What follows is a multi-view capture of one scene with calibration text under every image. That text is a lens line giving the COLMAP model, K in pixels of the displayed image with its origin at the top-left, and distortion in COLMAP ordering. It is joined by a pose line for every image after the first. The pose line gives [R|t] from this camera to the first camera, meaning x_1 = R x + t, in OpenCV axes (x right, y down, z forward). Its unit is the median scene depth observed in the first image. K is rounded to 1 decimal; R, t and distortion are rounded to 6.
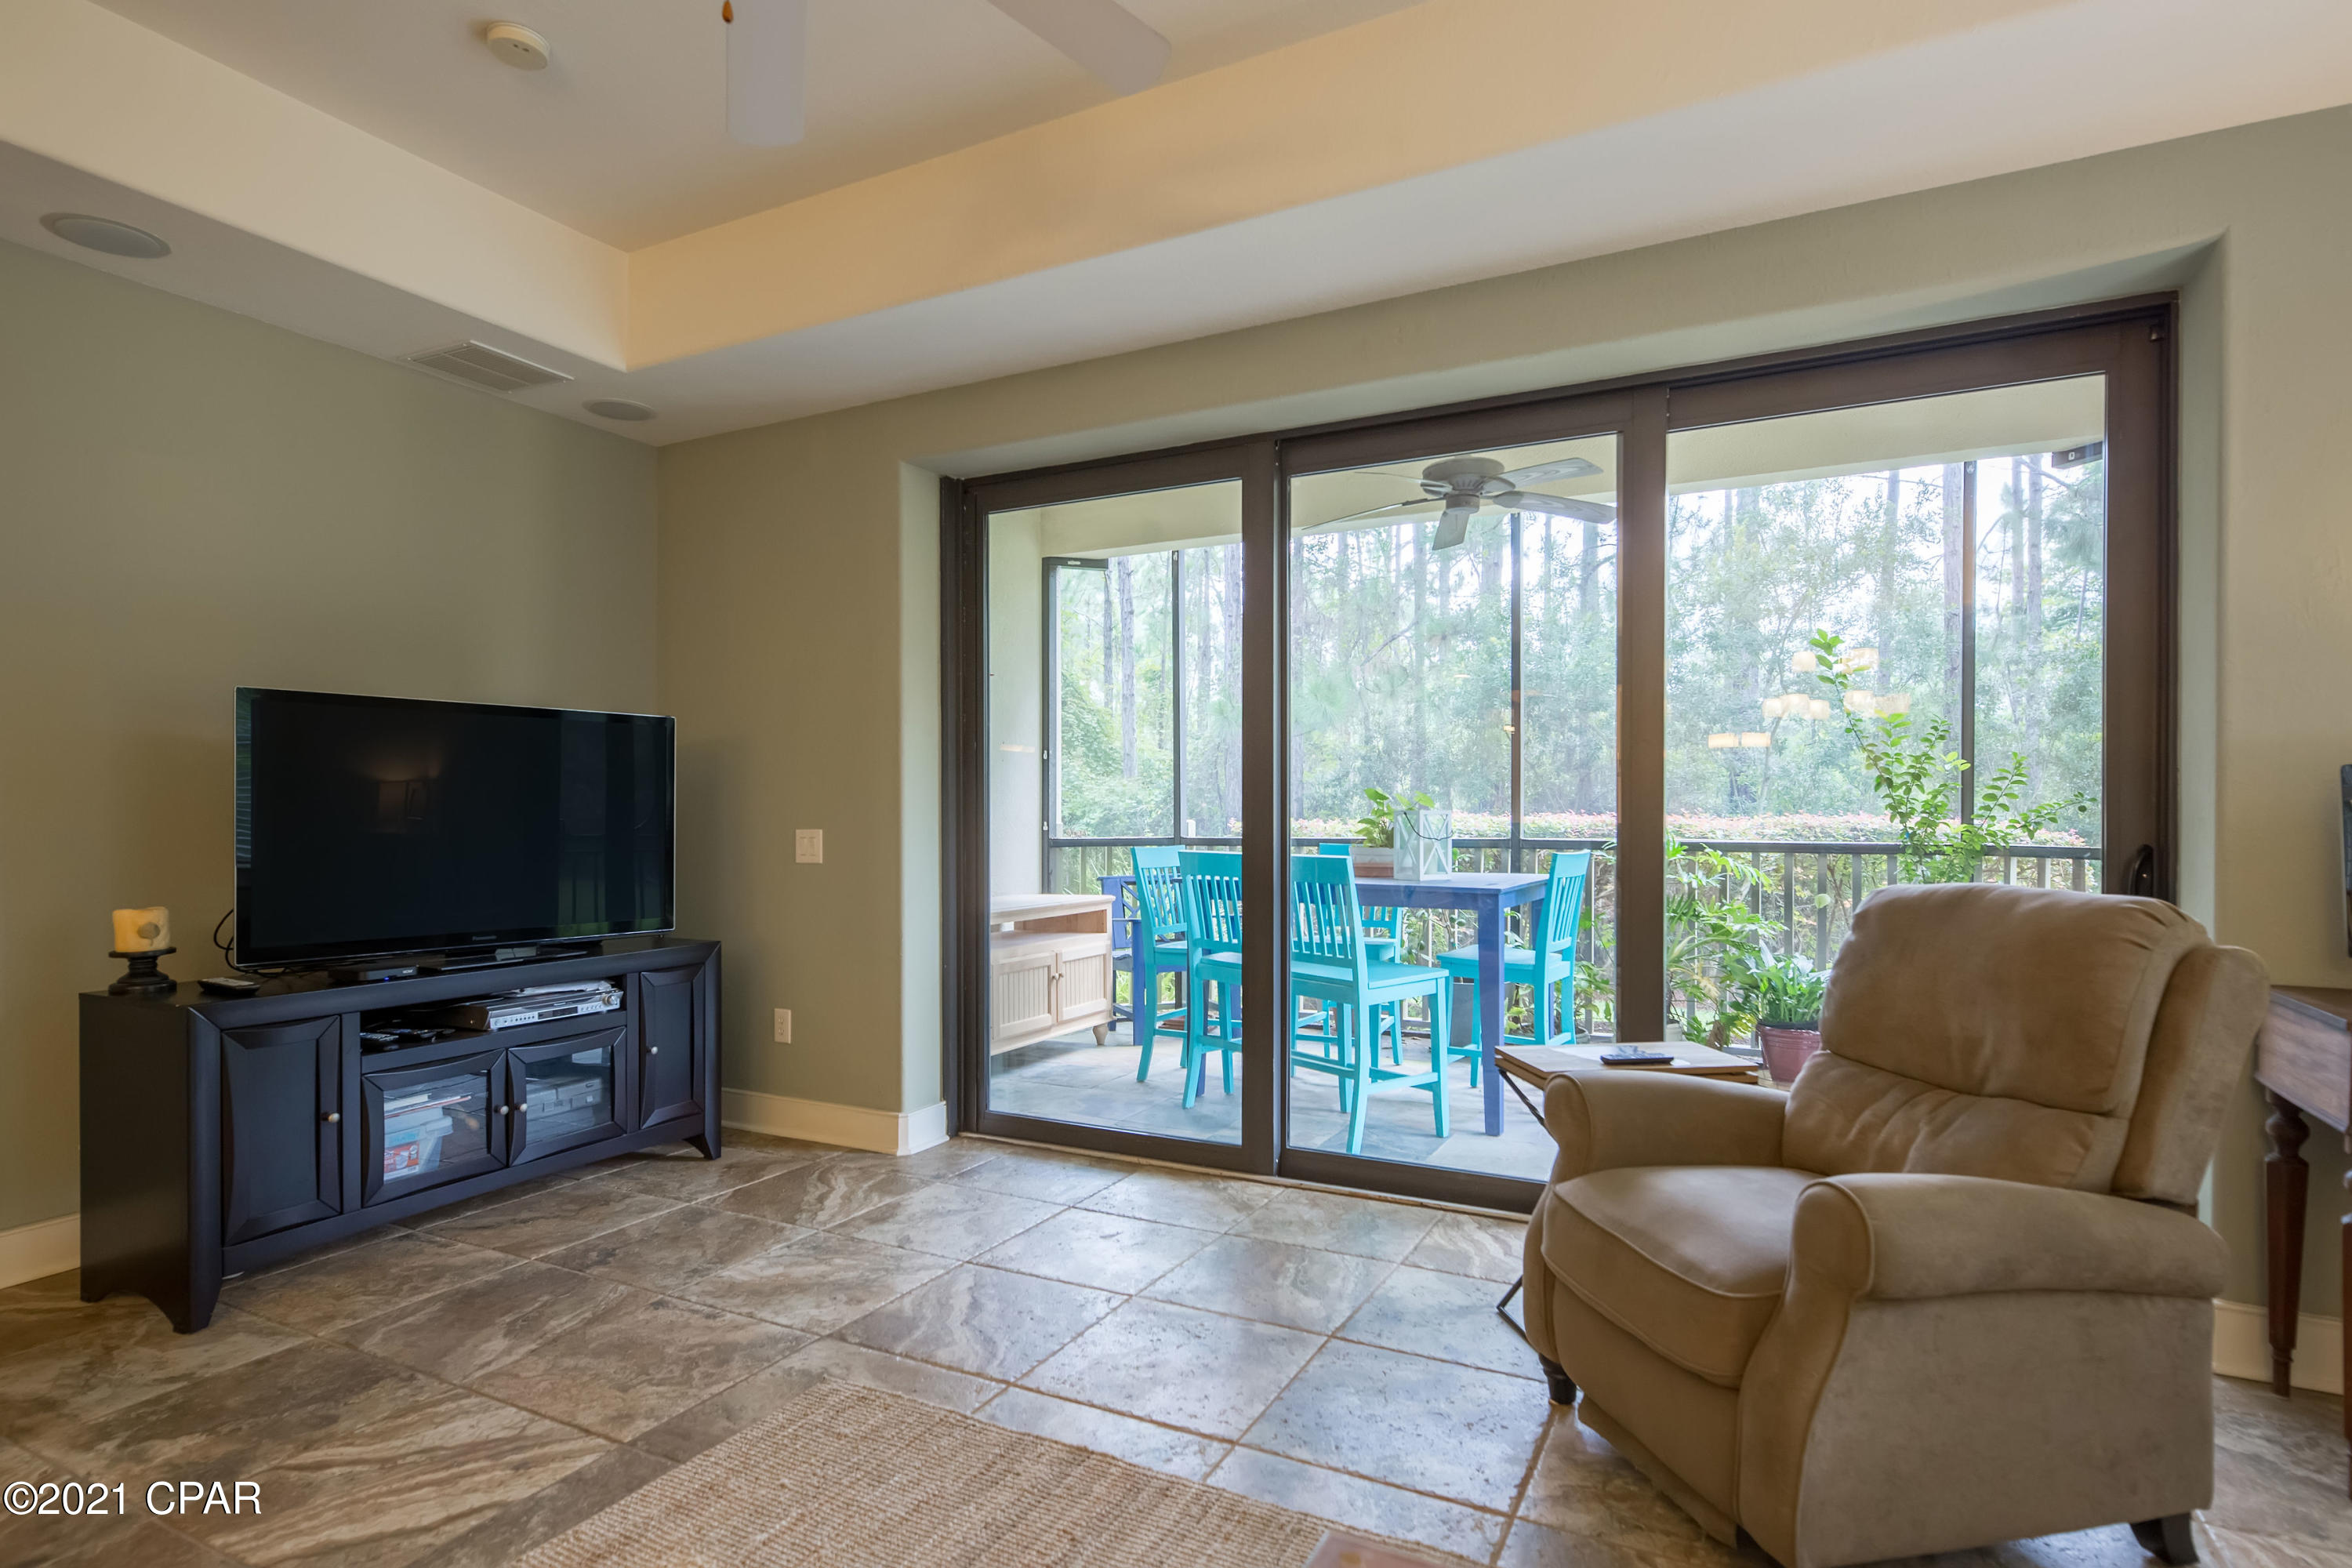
lens RADIAL K [[1204.0, 0, 1183.3], [0, 1204.0, 805.4], [0, 0, 1]] dist [-0.001253, -0.000597]
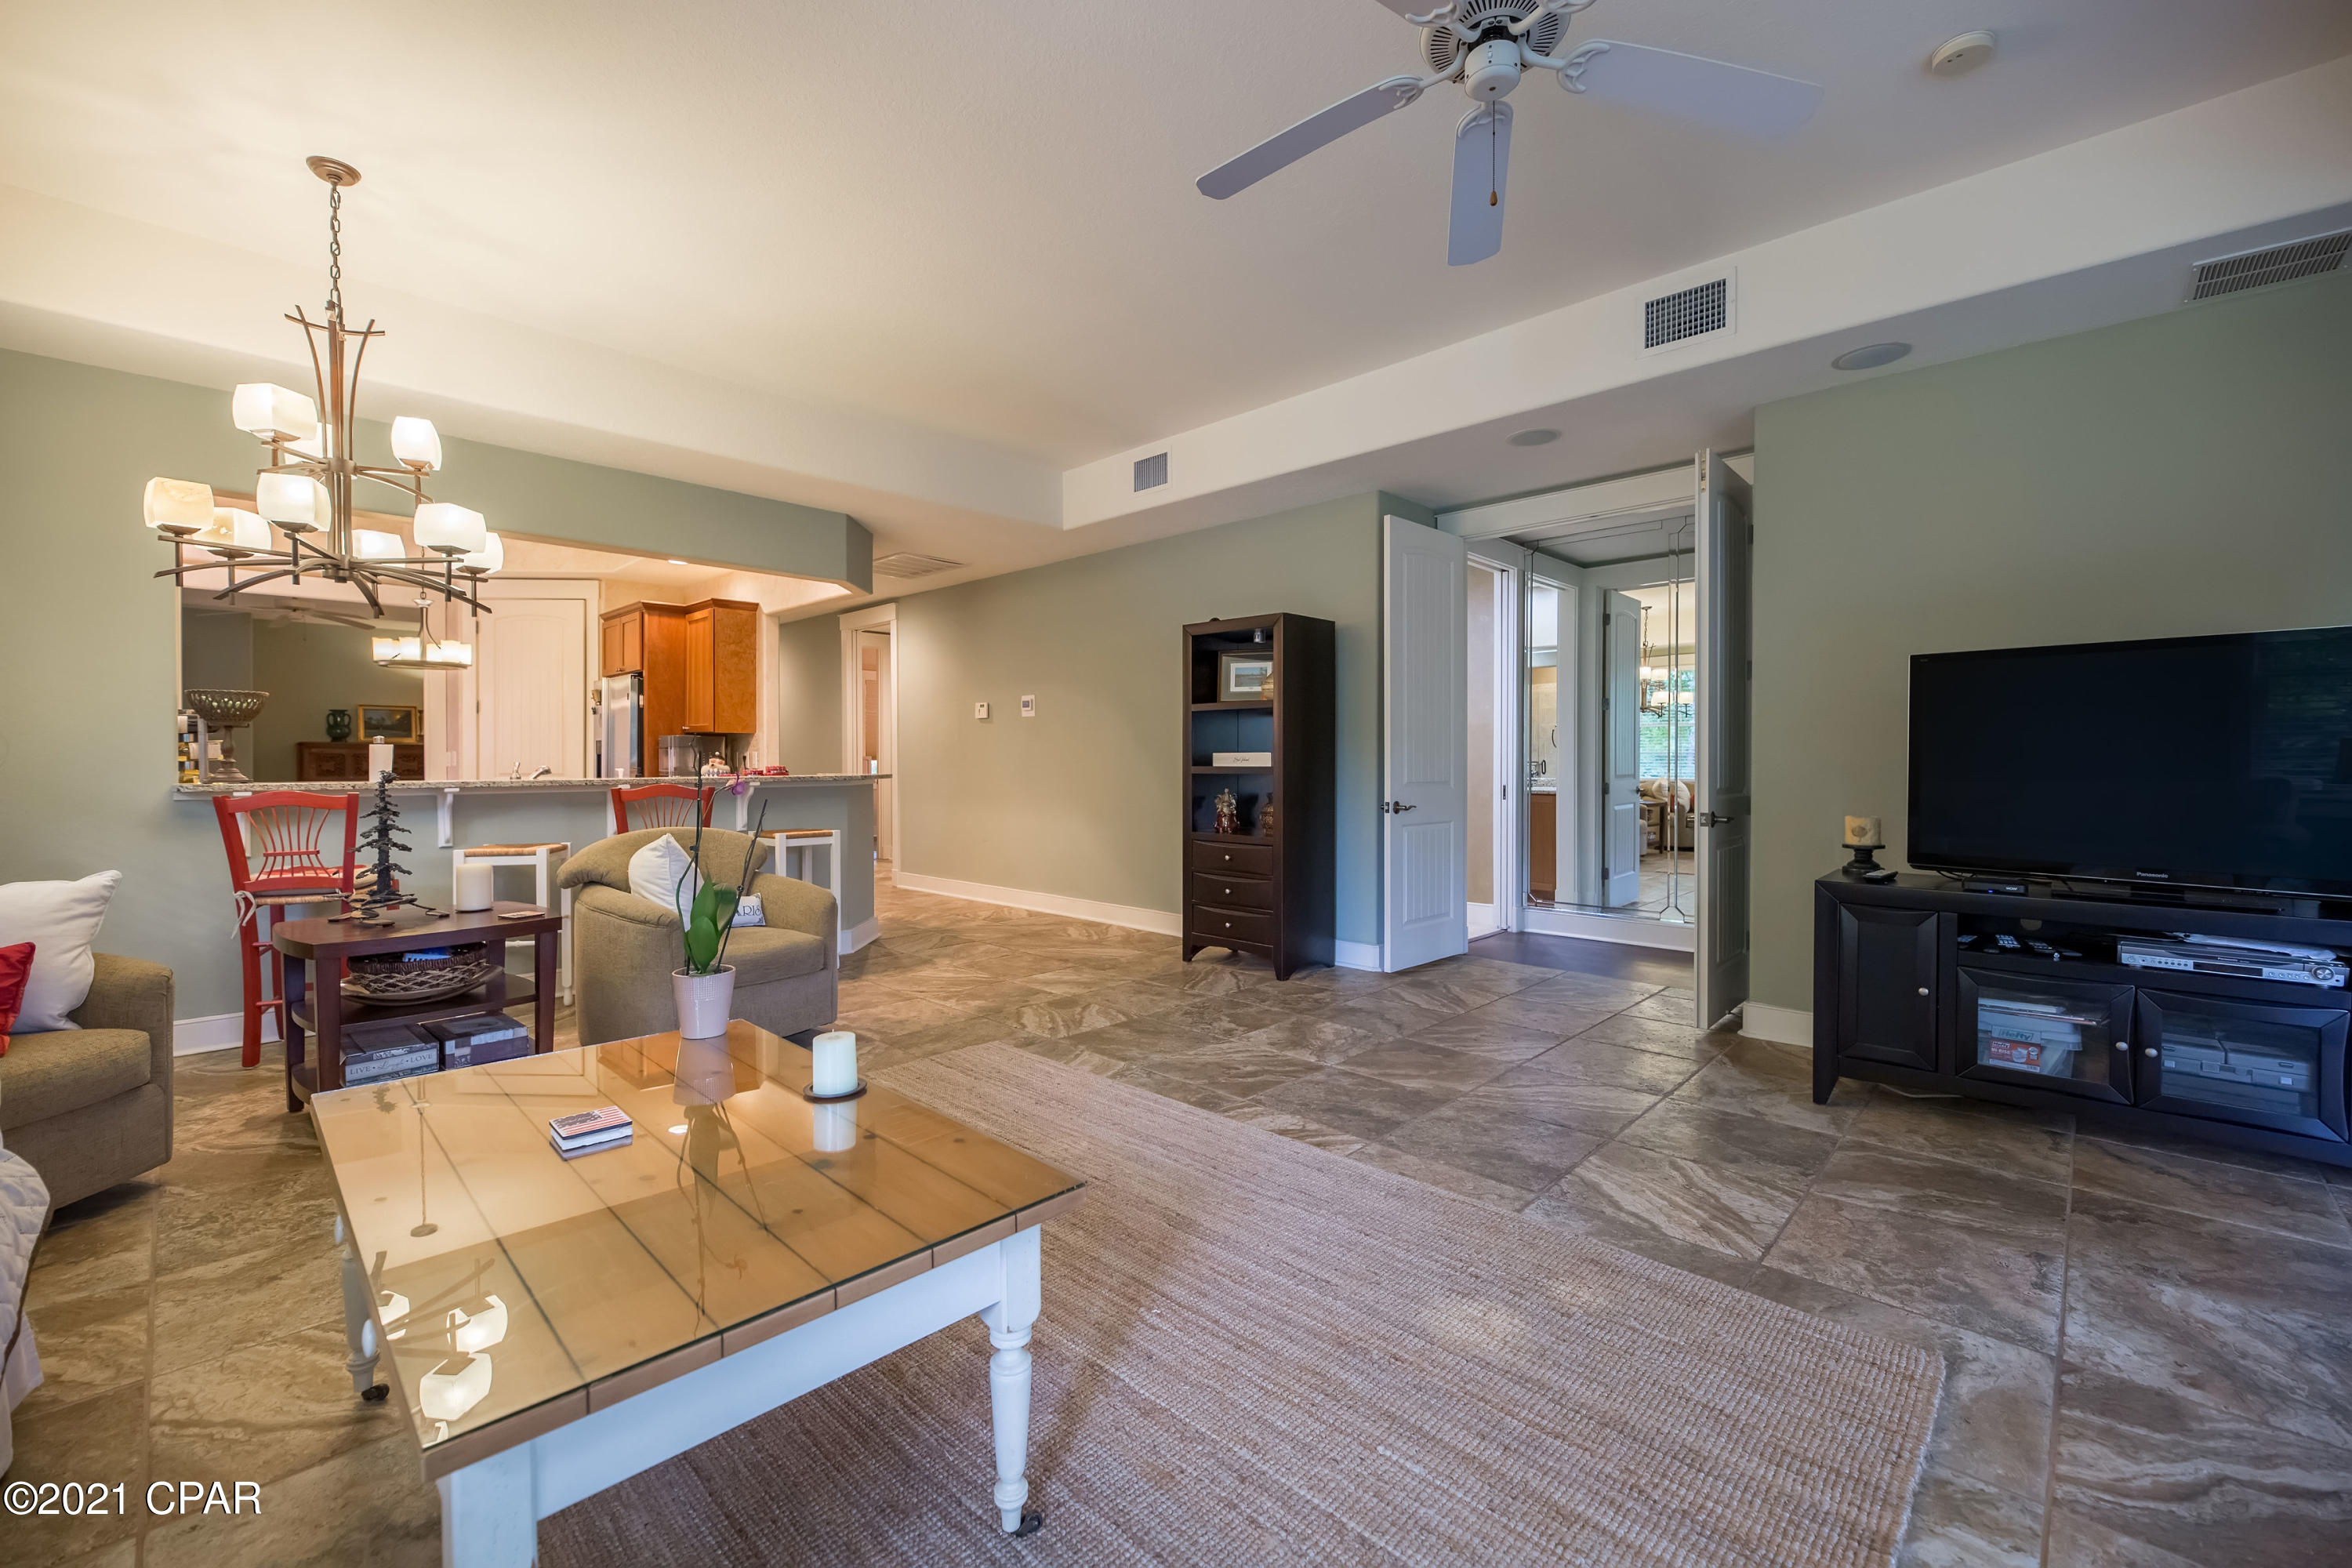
lens RADIAL K [[973.8, 0, 1176.4], [0, 973.8, 763.9], [0, 0, 1]] dist [0.000212, -0.004579]
pose [[-0.294871, 0.007624, -0.955507, 0.398719], [0.002777, 0.999971, 0.007122, 0.010755], [0.955533, -0.000554, -0.294884, 0.450612]]
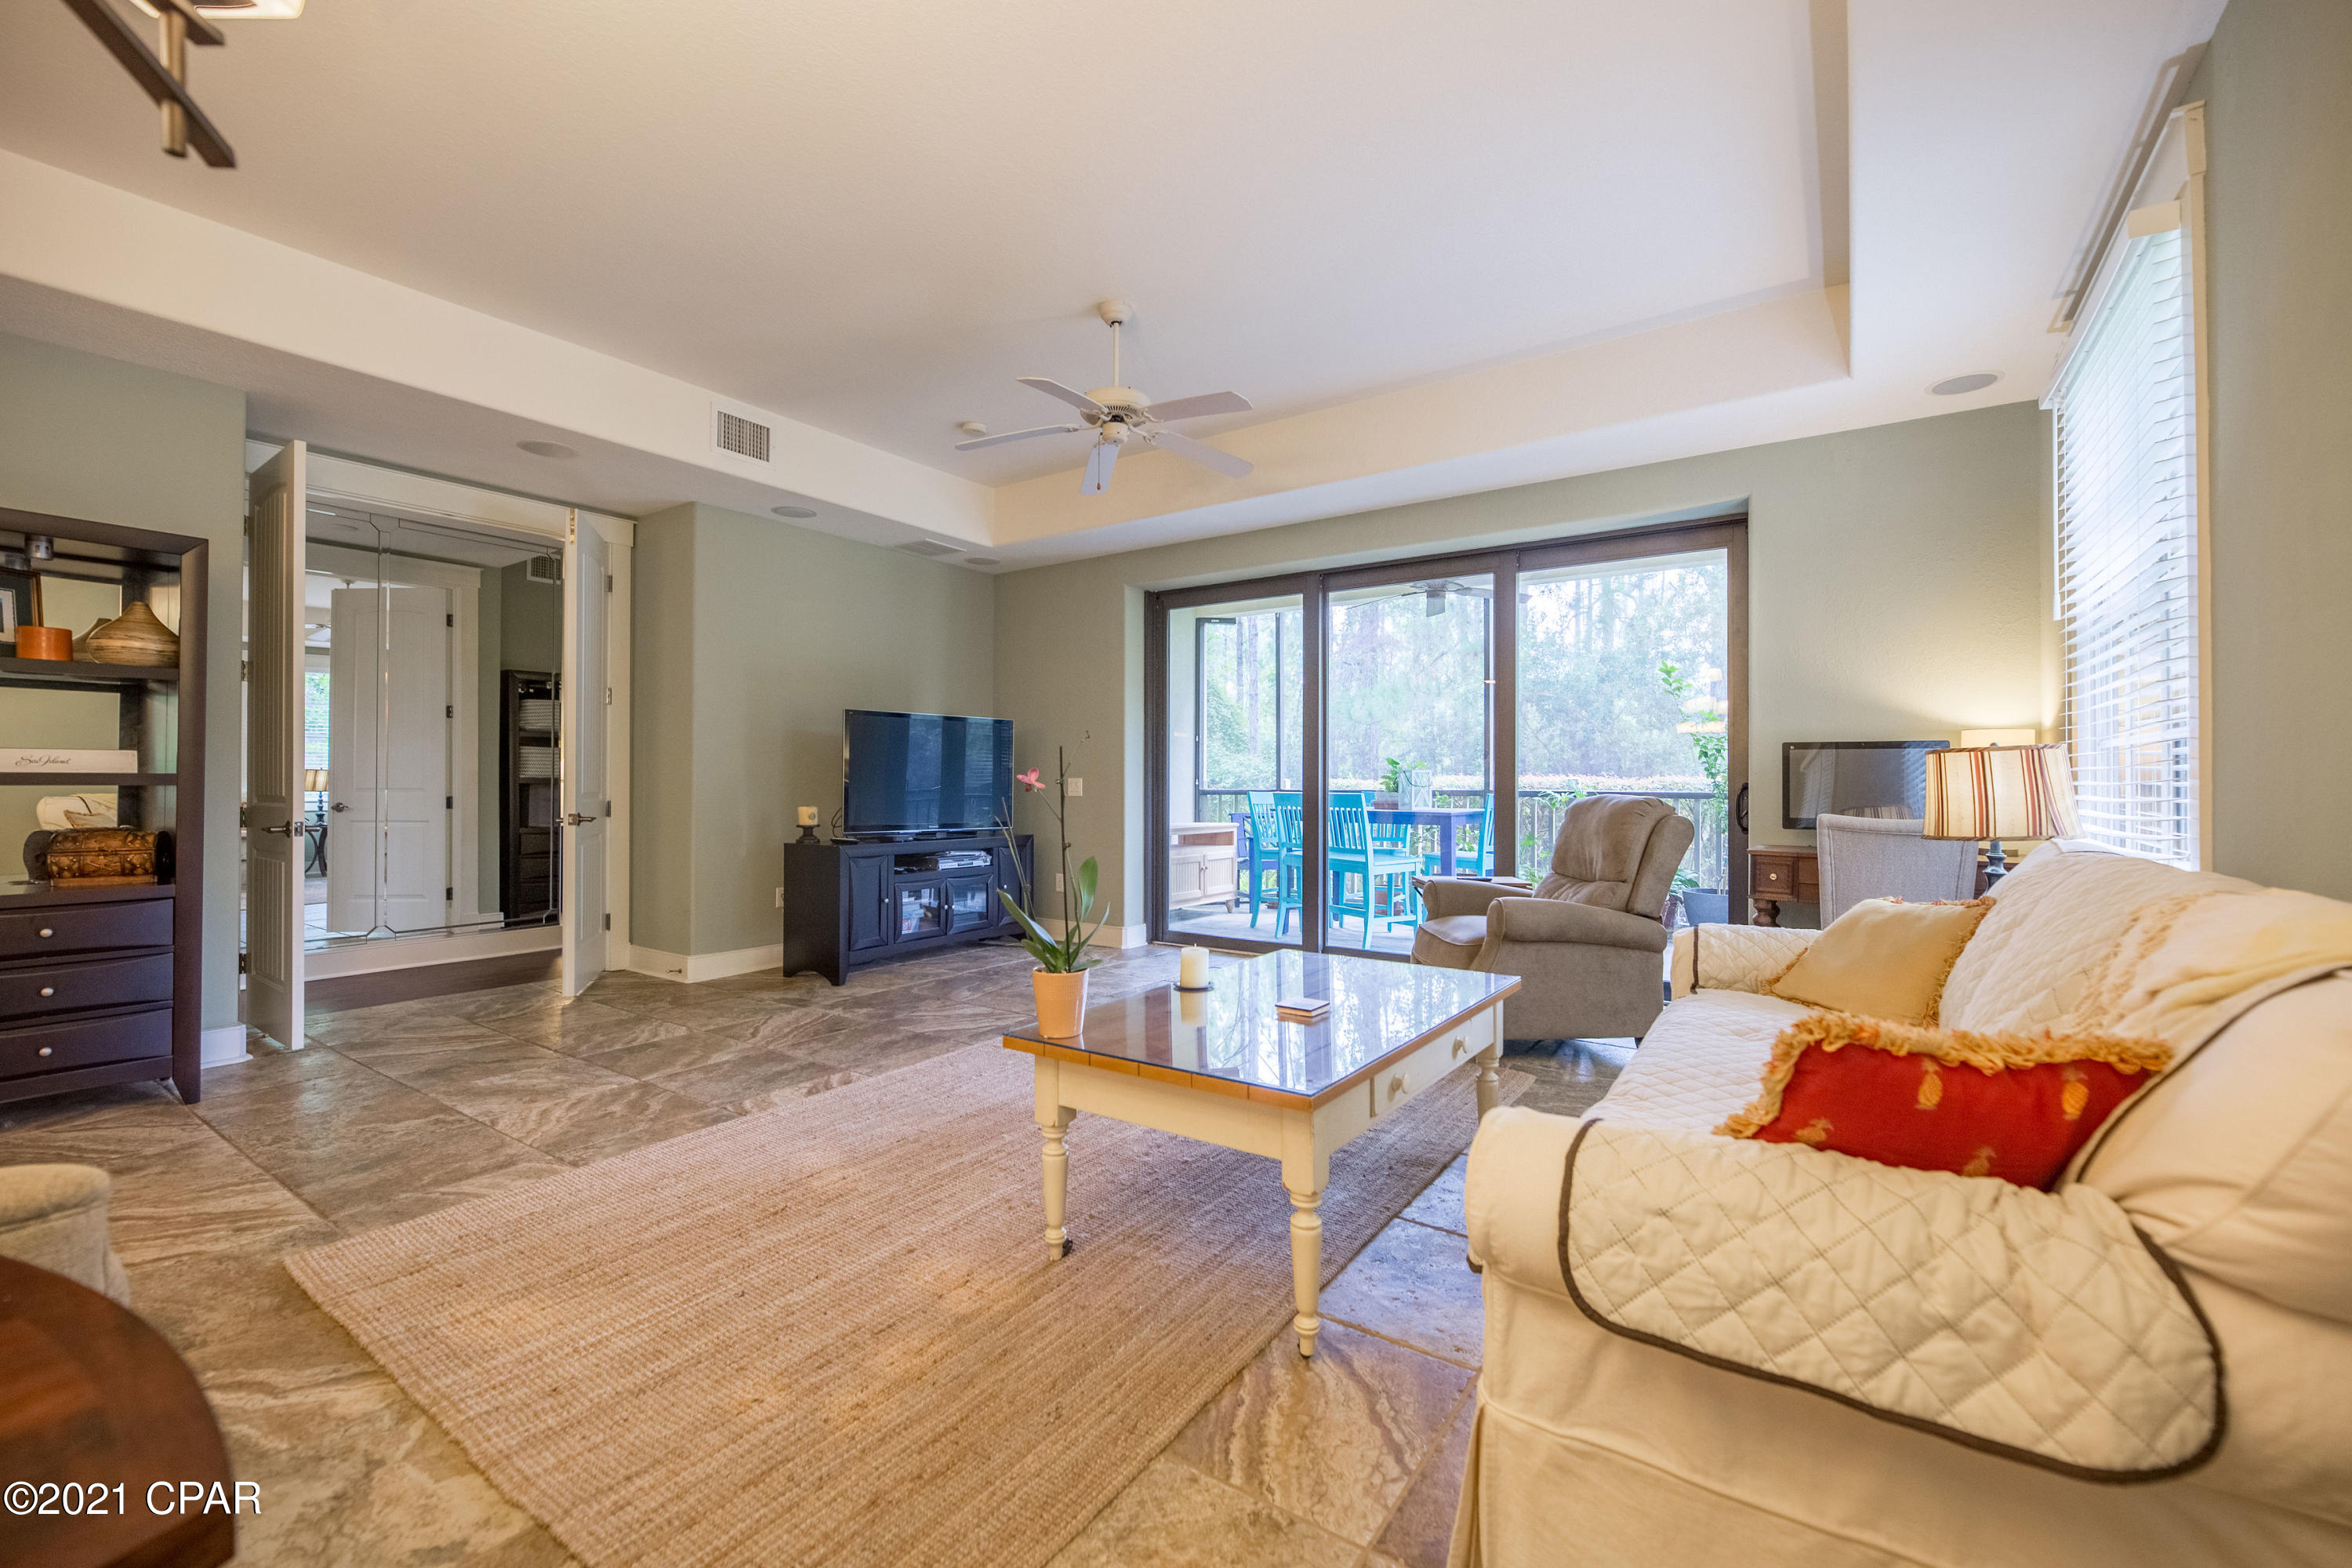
lens RADIAL K [[975.7, 0, 1180.2], [0, 975.7, 796.7], [0, 0, 1]] dist [0.000363, -0.004208]
pose [[0.992201, 0.006630, -0.124475, 0.052693], [-0.004297, 0.999810, 0.019002, 0.022883], [0.124577, -0.018319, 0.992041, -0.598926]]
